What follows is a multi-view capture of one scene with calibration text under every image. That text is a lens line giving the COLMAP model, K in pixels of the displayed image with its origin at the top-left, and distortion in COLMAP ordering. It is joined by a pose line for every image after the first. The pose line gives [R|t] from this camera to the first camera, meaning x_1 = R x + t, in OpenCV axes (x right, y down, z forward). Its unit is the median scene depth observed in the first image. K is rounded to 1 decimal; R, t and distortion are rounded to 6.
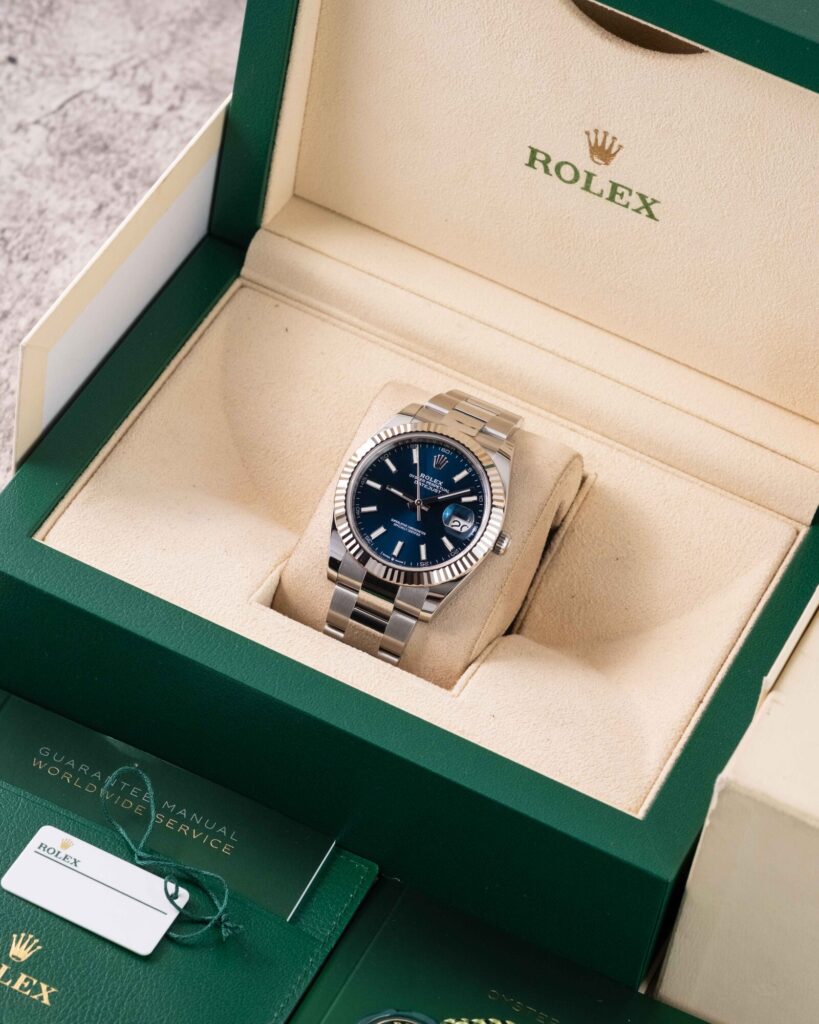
lens RADIAL K [[3808.2, 0, 409.5], [0, 3808.2, 512.0], [0, 0, 1]] dist [0.092250, -0.246706]
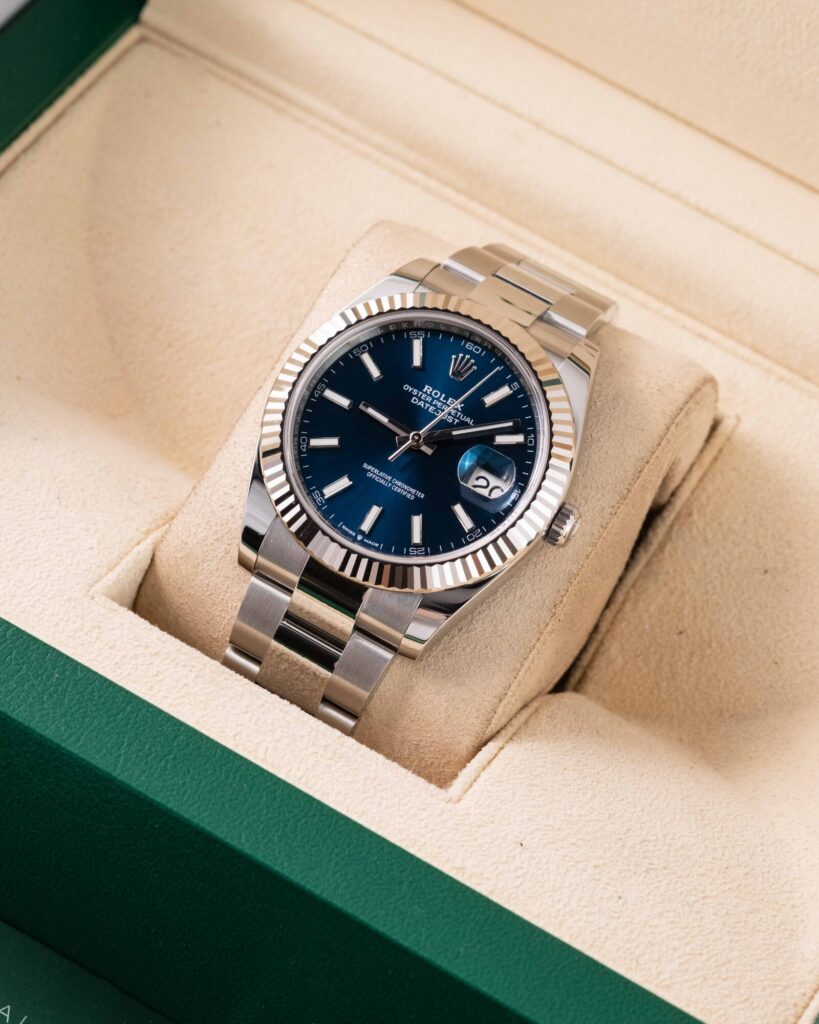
lens RADIAL K [[4096.9, 0, 409.5], [0, 4096.9, 512.0], [0, 0, 1]] dist [0.114055, -1.820913]
pose [[0.996535, 0.083037, -0.004702, 0.005036], [-0.083020, 0.996541, 0.003731, 0.005907], [0.004995, -0.003327, 0.999982, 0.411292]]
